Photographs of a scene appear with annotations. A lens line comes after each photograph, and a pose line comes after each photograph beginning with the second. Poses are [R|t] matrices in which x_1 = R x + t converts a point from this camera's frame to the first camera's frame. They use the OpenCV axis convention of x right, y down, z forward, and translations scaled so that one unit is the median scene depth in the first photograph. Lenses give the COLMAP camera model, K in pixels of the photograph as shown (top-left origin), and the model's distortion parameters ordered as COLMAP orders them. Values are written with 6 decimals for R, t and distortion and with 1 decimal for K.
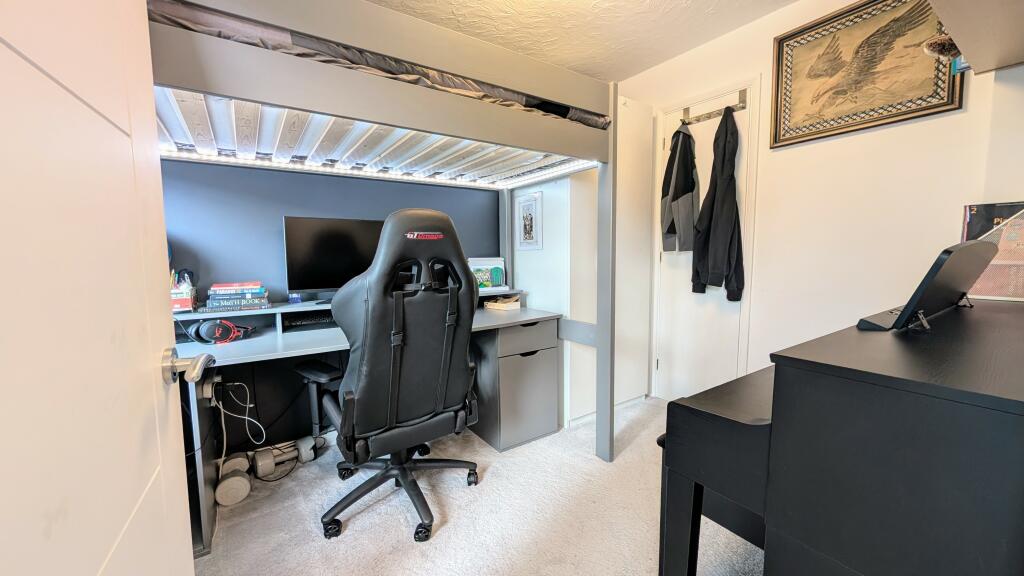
lens RADIAL K [[385.0, 0, 508.7], [0, 385.0, 287.6], [0, 0, 1]] dist [-0.000607, 0.000169]
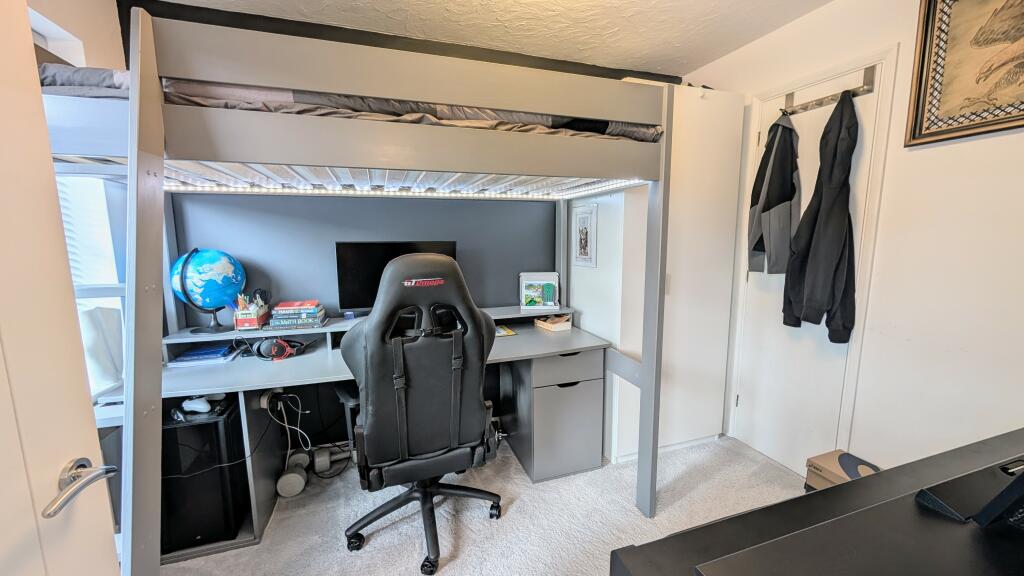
lens RADIAL K [[385.0, 0, 508.7], [0, 385.0, 287.6], [0, 0, 1]] dist [-0.000607, 0.000169]
pose [[0.963734, 0.039415, -0.263939, 0.175718], [-0.026679, 0.998308, 0.051666, -0.126445], [0.265529, -0.042750, 0.963155, 0.084471]]
